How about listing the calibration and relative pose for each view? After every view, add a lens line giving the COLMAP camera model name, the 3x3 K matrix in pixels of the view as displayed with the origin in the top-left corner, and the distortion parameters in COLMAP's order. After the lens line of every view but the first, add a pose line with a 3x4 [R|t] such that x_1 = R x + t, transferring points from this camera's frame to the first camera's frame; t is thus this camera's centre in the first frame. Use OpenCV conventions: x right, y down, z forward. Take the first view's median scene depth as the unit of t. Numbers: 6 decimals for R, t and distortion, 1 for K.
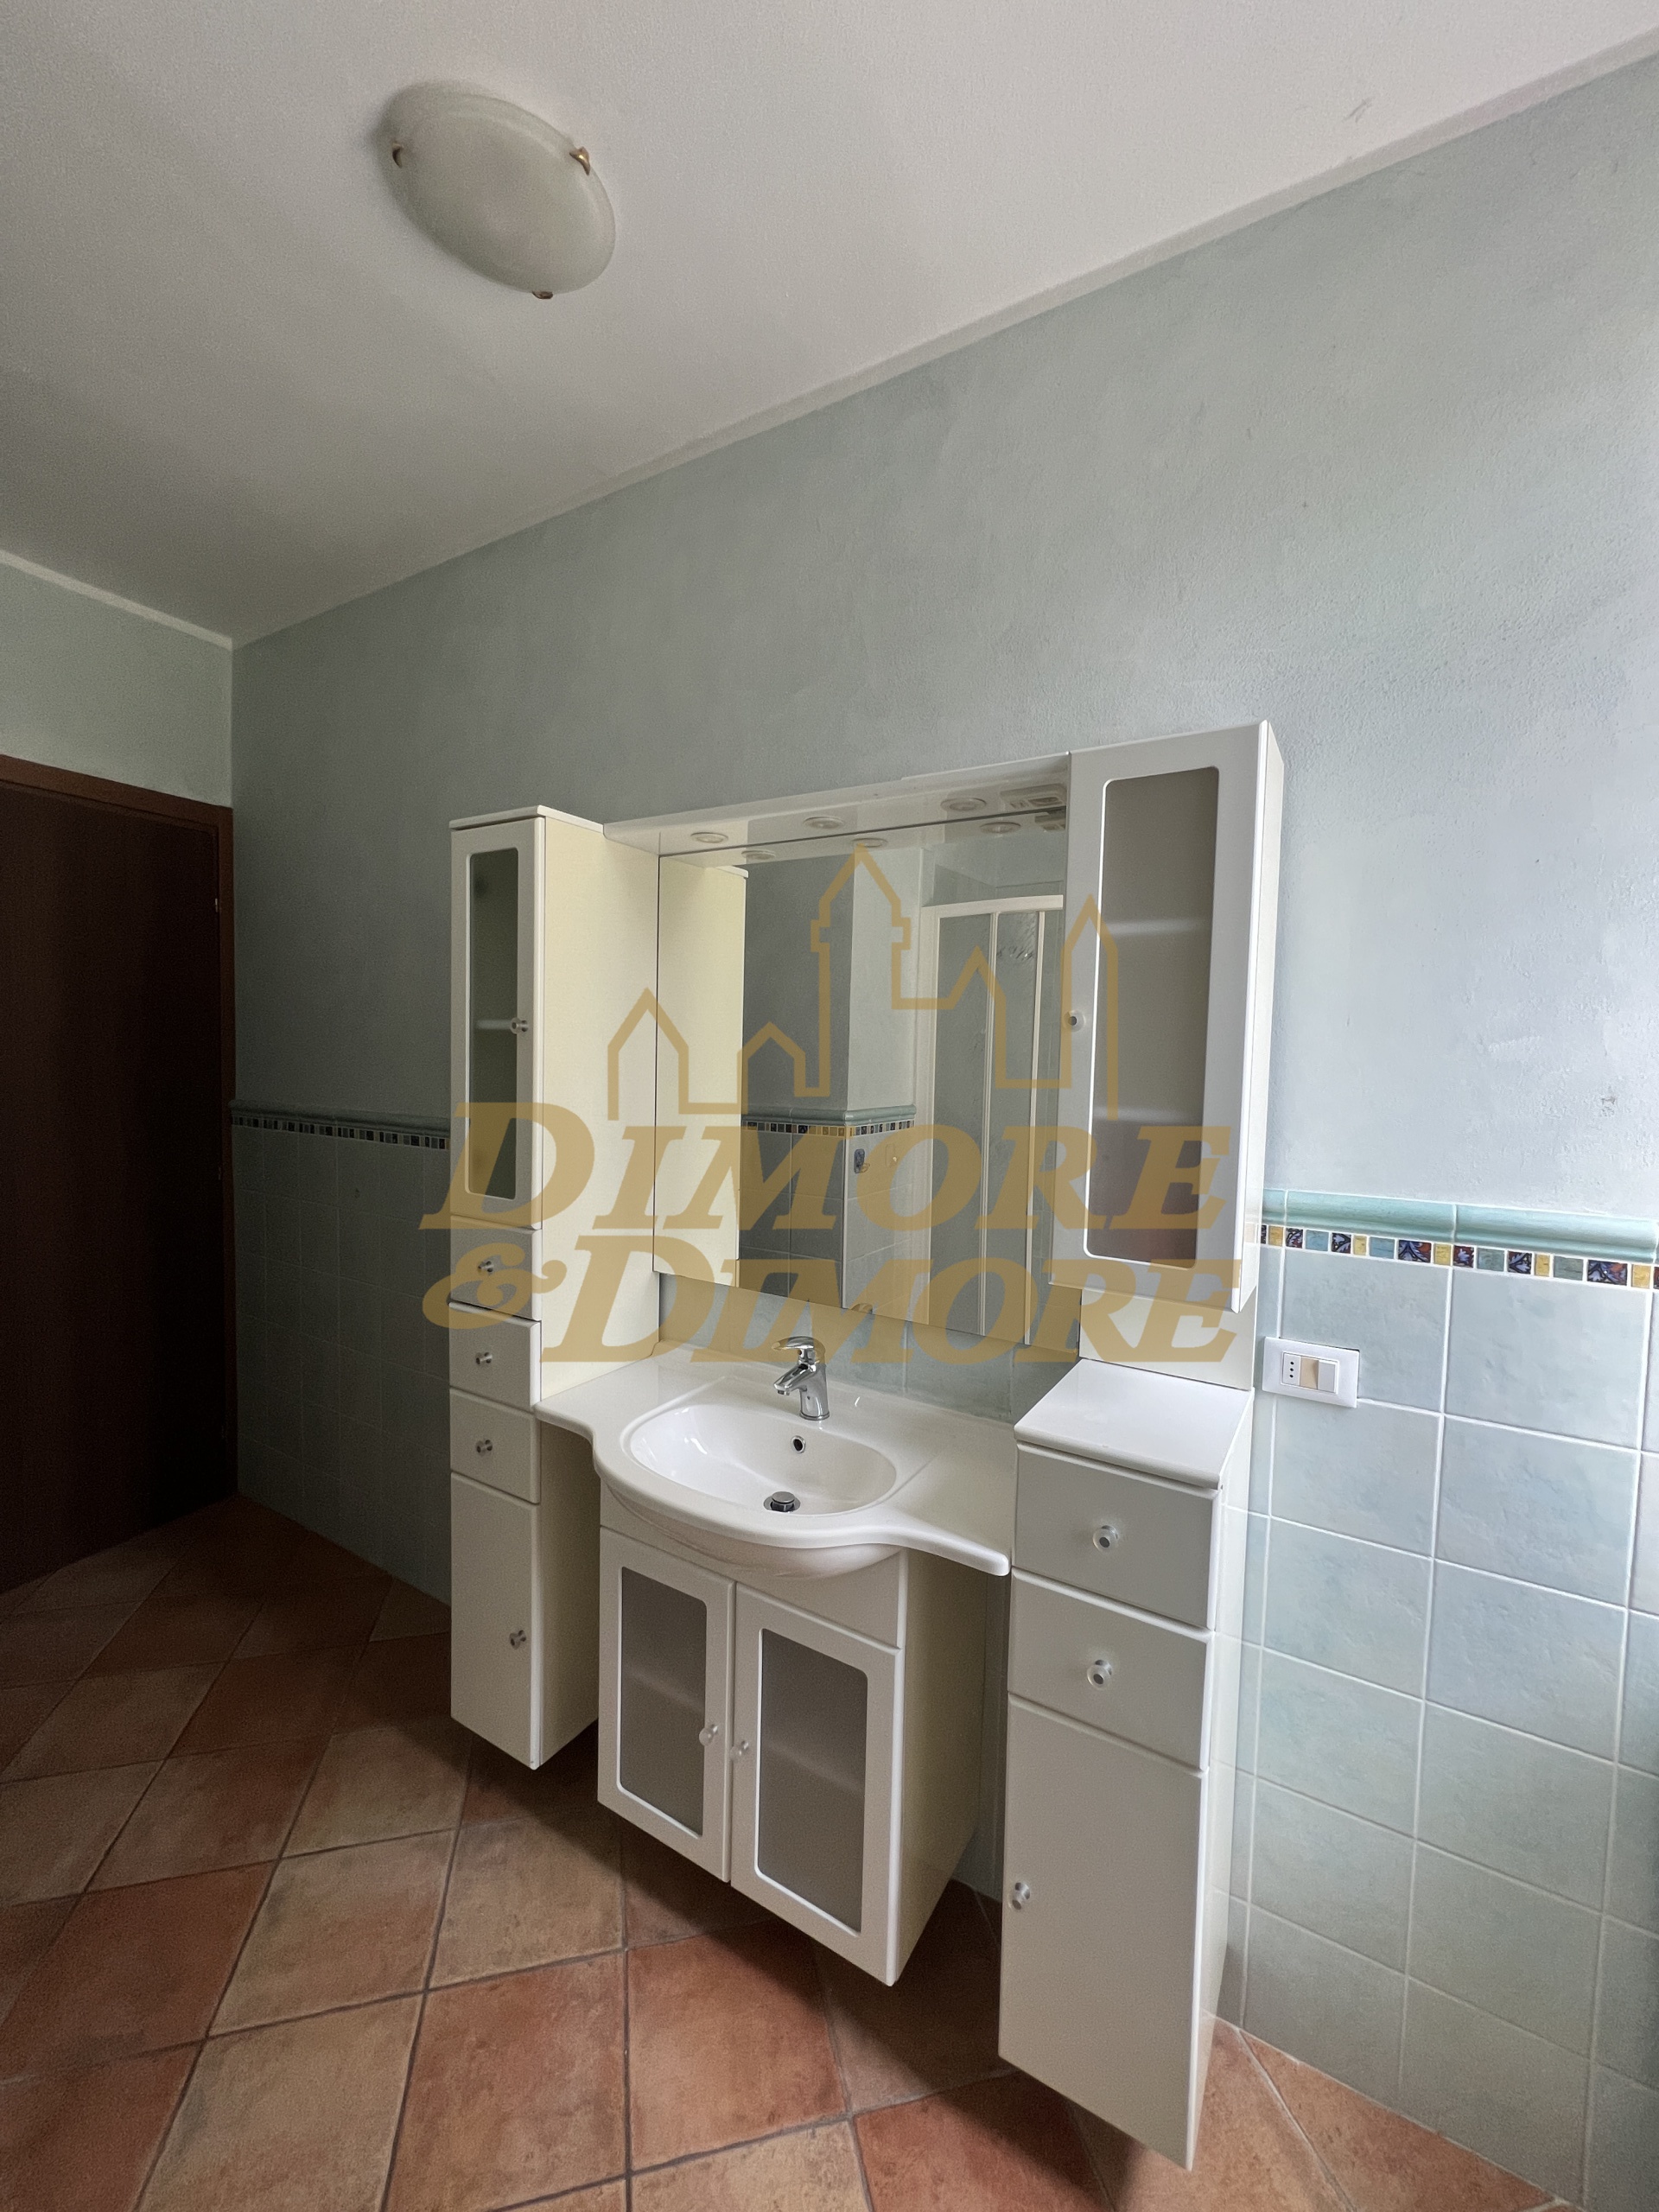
lens RADIAL K [[886.1, 0, 835.4], [0, 886.1, 1107.3], [0, 0, 1]] dist [-0.003431, 0.000446]
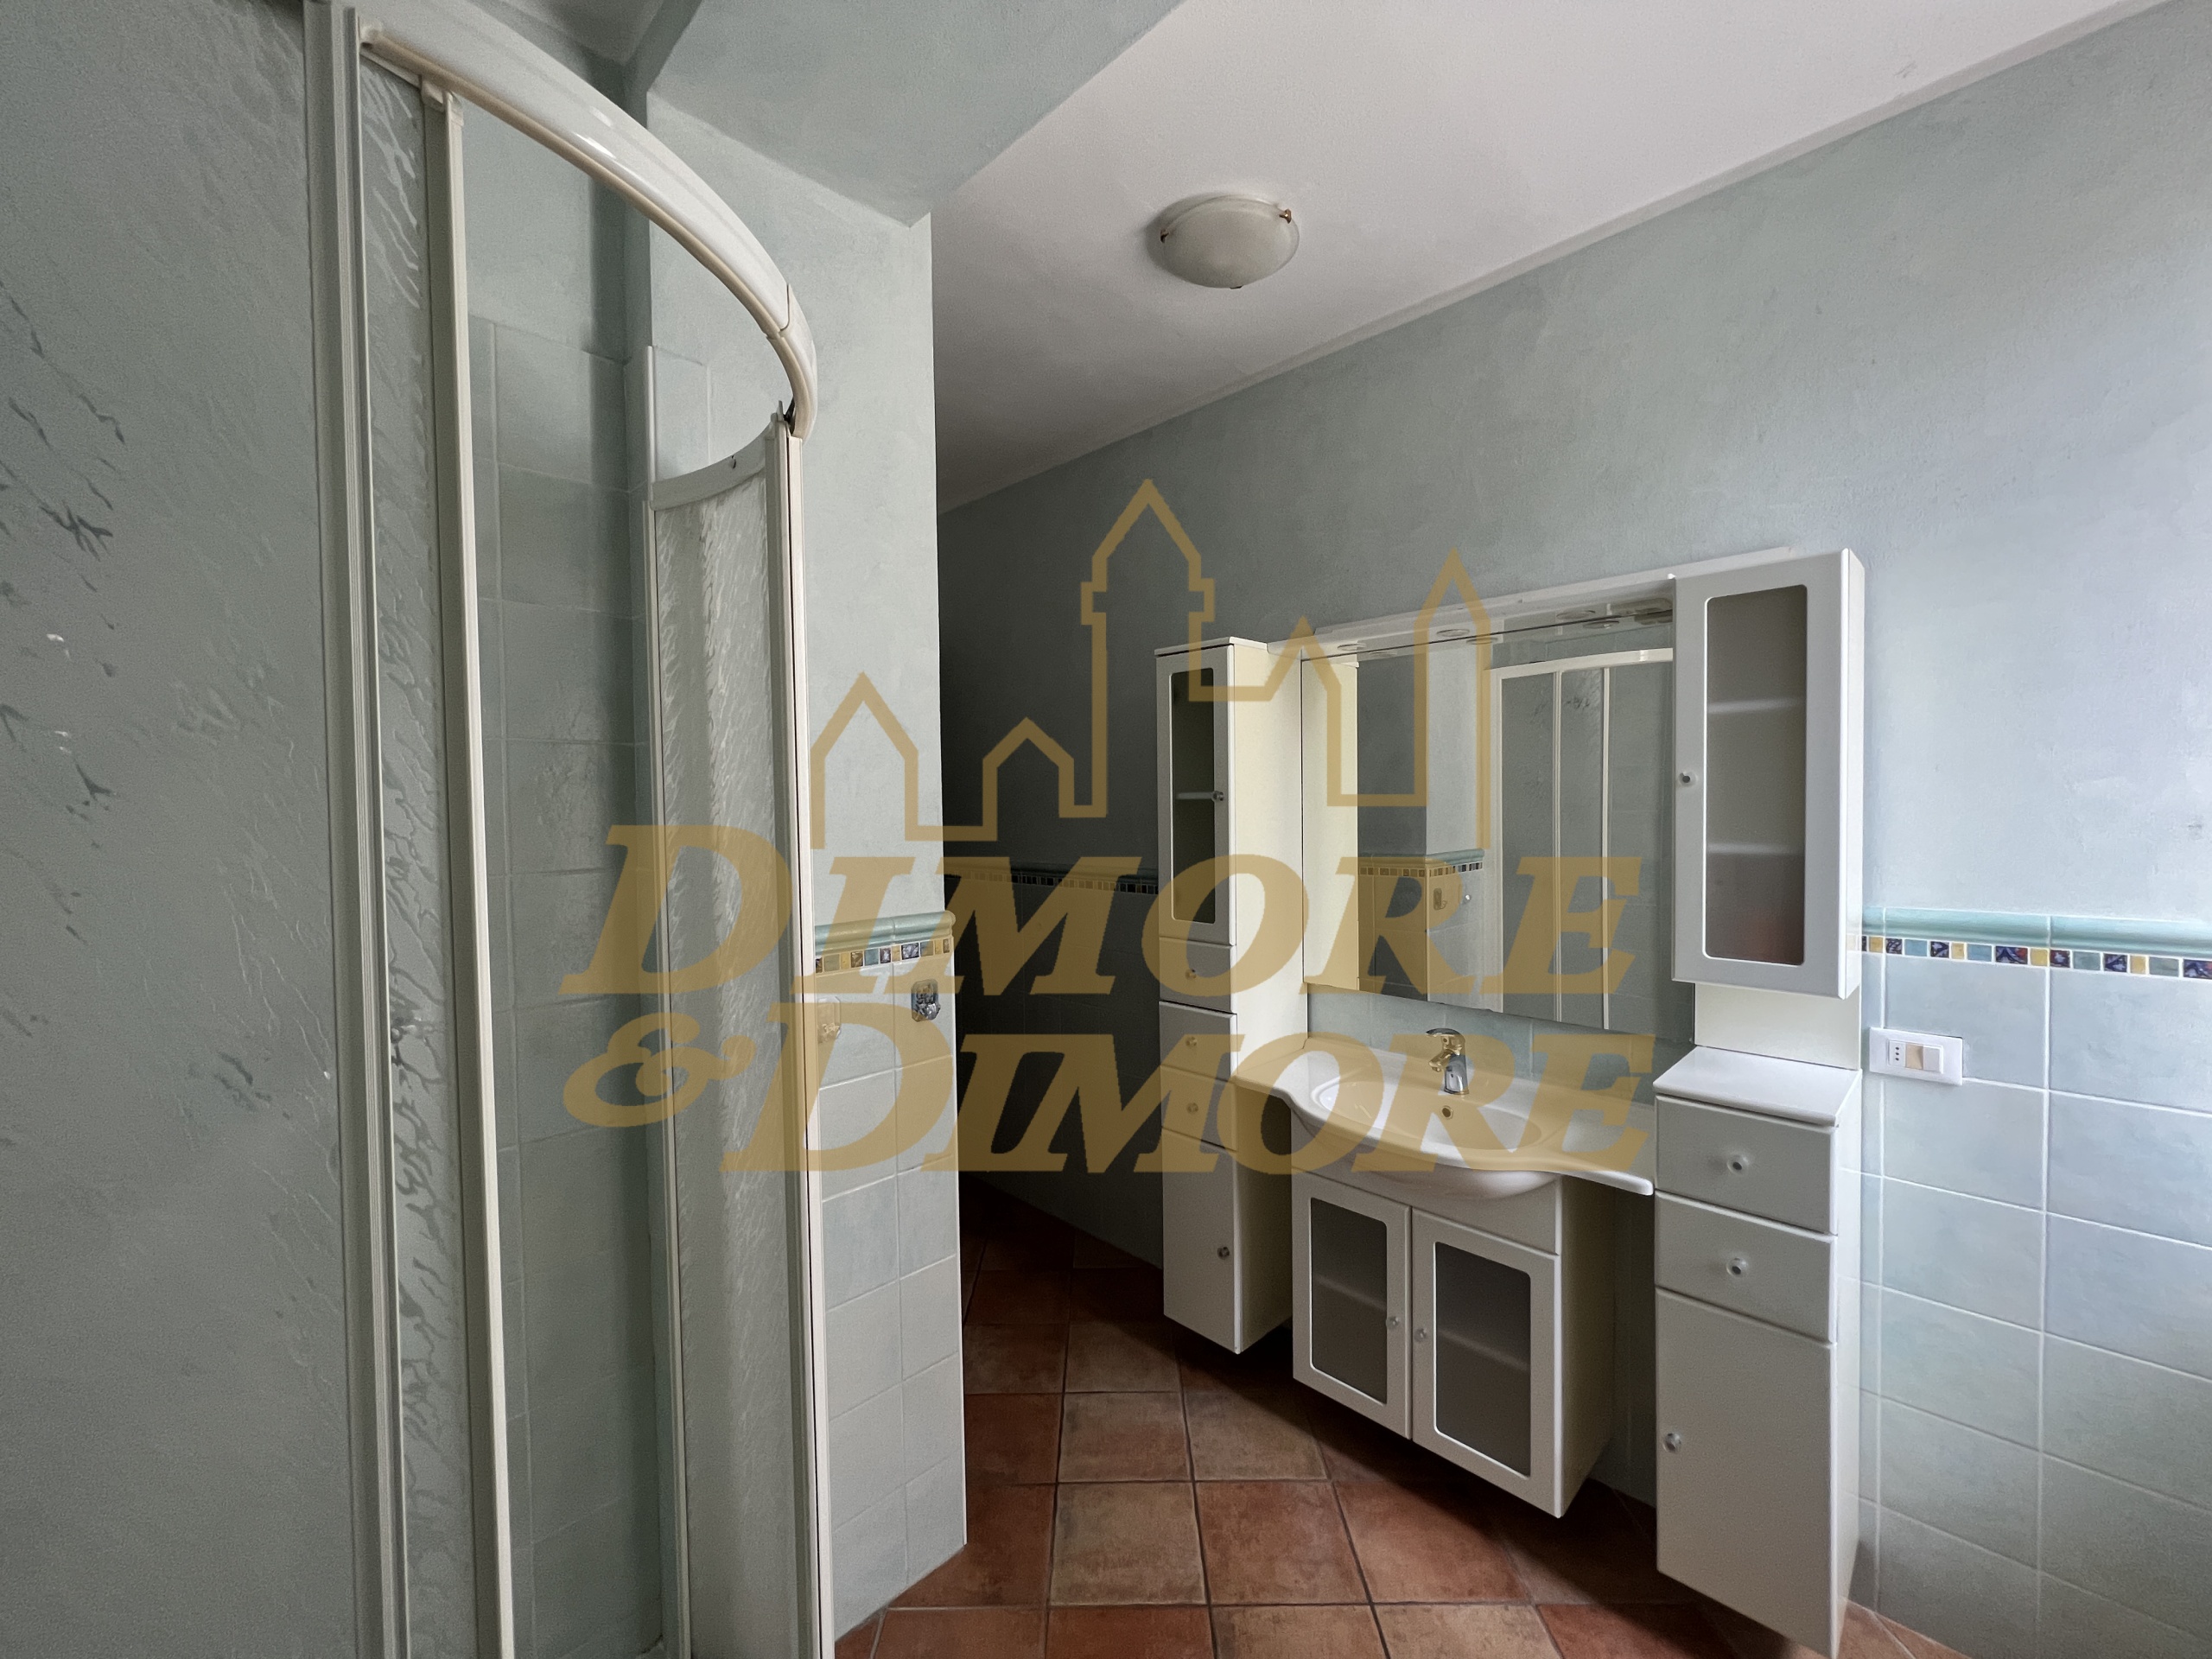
lens RADIAL K [[886.1, 0, 1104.4], [0, 886.1, 830.8], [0, 0, 1]] dist [-0.003431, 0.000446]
pose [[0.968190, -0.030333, -0.248371, -0.233240], [0.022644, 0.999173, -0.033758, 0.004313], [0.249190, 0.027060, 0.968077, -0.465631]]
